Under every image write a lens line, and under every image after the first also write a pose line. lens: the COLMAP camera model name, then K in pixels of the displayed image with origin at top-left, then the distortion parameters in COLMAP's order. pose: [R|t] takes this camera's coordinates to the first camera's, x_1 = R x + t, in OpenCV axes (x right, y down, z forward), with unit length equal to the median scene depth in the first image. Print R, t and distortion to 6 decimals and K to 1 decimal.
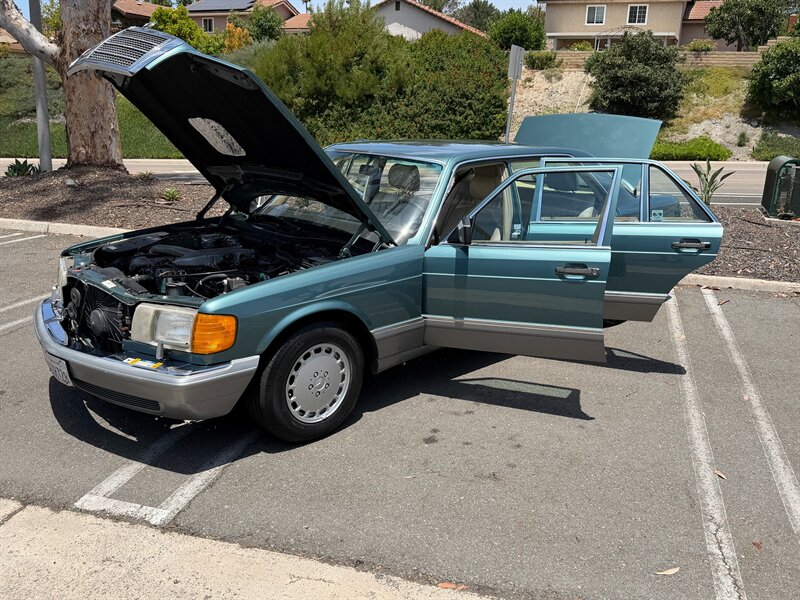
lens RADIAL K [[715.4, 0, 406.6], [0, 715.4, 302.4], [0, 0, 1]] dist [0.111232, -0.180994]
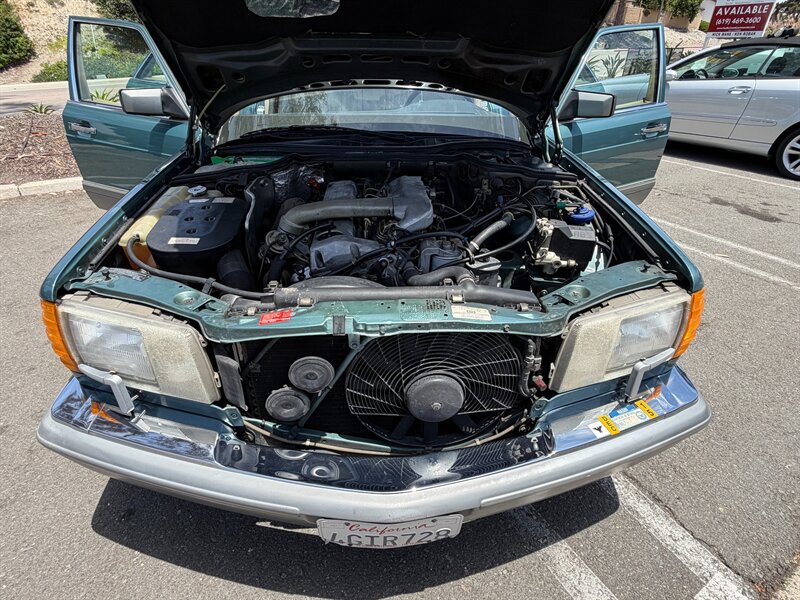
lens RADIAL K [[426.2, 0, 400.0], [0, 426.2, 300.0], [0, 0, 1]] dist [0.001903, 0.000254]
pose [[0.672027, -0.398549, 0.624130, -0.240292], [0.202337, 0.909572, 0.362957, -0.053676], [-0.712348, -0.117632, 0.691898, 0.344051]]
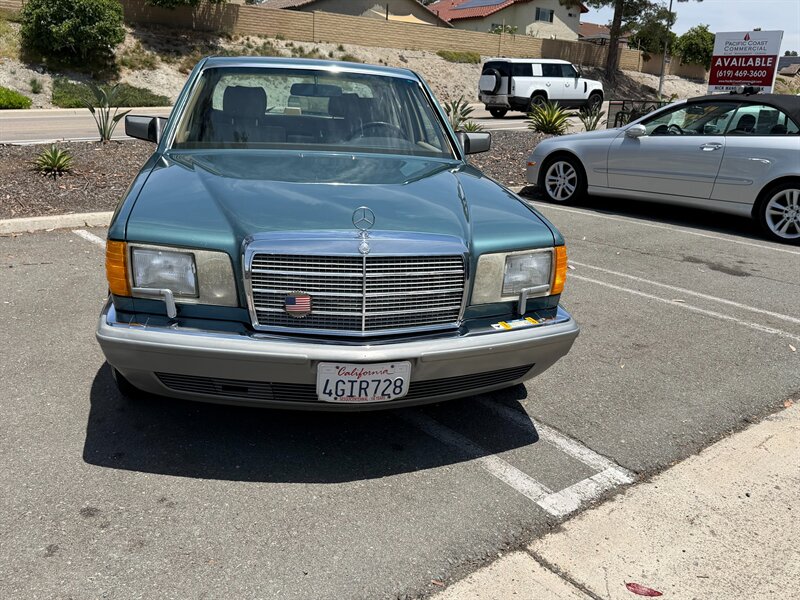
lens RADIAL K [[715.4, 0, 406.6], [0, 715.4, 302.4], [0, 0, 1]] dist [0.111232, -0.180994]
pose [[0.563131, -0.235186, 0.792194, -0.394774], [0.184531, 0.970227, 0.156866, -0.031347], [-0.805501, 0.057848, 0.589764, 0.239814]]
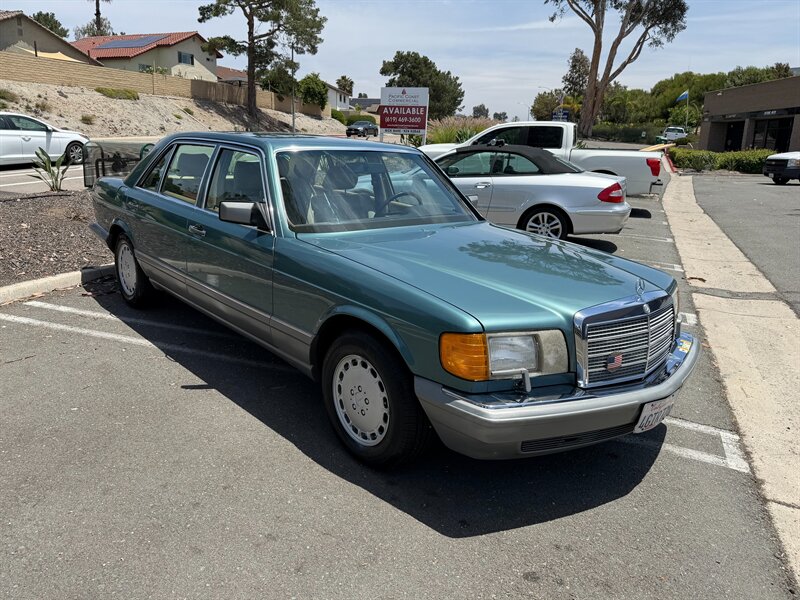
lens RADIAL K [[611.9, 0, 394.5], [0, 611.9, 297.3], [0, 0, 1]] dist [0.053102, -0.059757]
pose [[0.091821, -0.274908, 0.957076, -0.482843], [0.220631, 0.942864, 0.249659, -0.119034], [-0.971026, 0.188237, 0.147228, 0.481376]]
